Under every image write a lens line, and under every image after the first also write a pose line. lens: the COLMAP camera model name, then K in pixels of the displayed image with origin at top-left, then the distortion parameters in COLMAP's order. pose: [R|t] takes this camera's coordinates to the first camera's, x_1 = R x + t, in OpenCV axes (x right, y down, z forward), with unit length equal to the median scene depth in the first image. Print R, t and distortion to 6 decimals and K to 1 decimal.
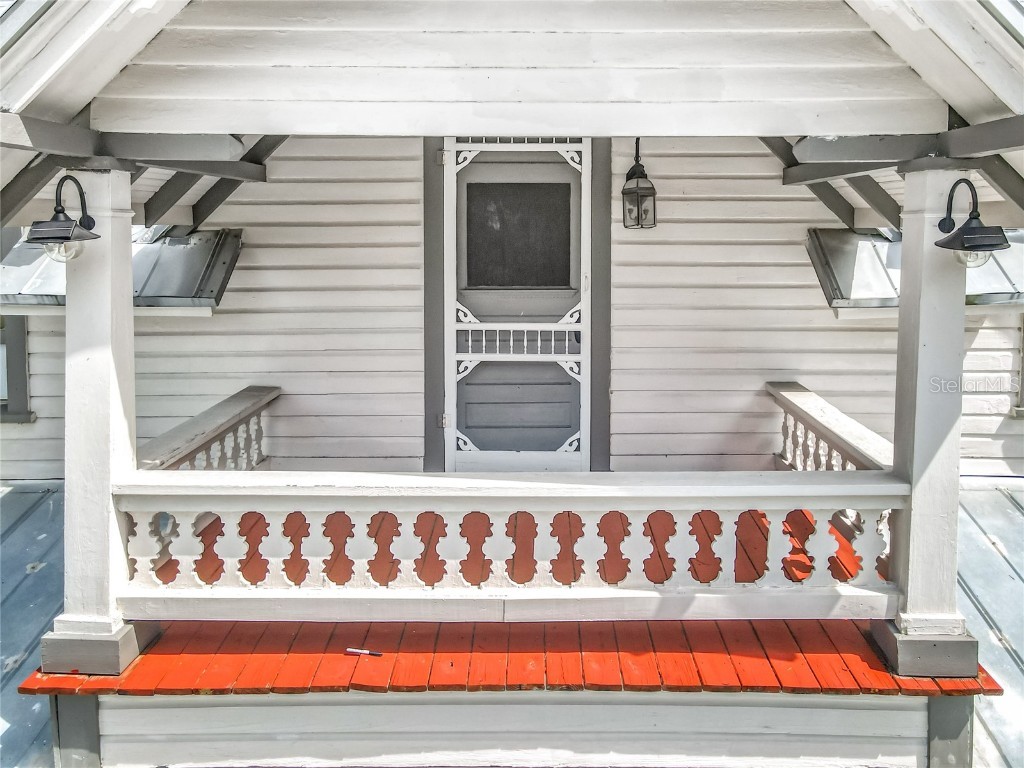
lens RADIAL K [[757.6, 0, 534.2], [0, 757.6, 294.8], [0, 0, 1]] dist [-0.004628, 0.027861]
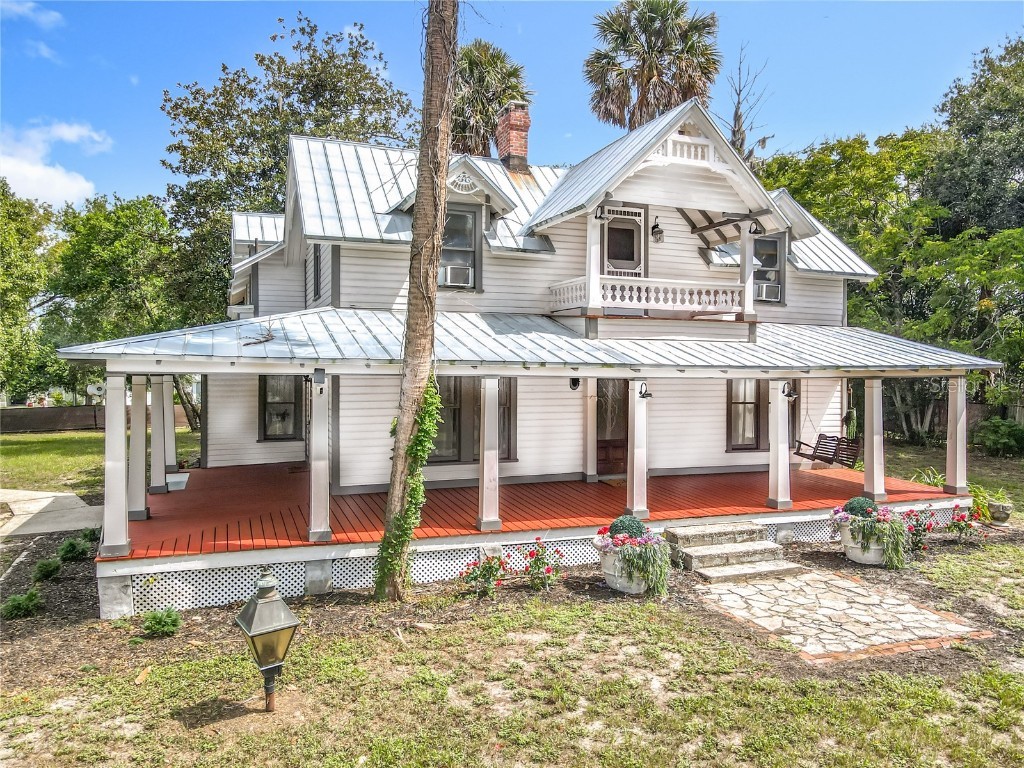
lens RADIAL K [[757.6, 0, 515.7], [0, 757.6, 386.8], [0, 0, 1]] dist [-0.004628, 0.027861]
pose [[0.927054, 0.002327, 0.374921, -2.596437], [0.022135, 0.997897, -0.060927, 1.129286], [-0.374274, 0.064781, 0.925053, -2.818491]]
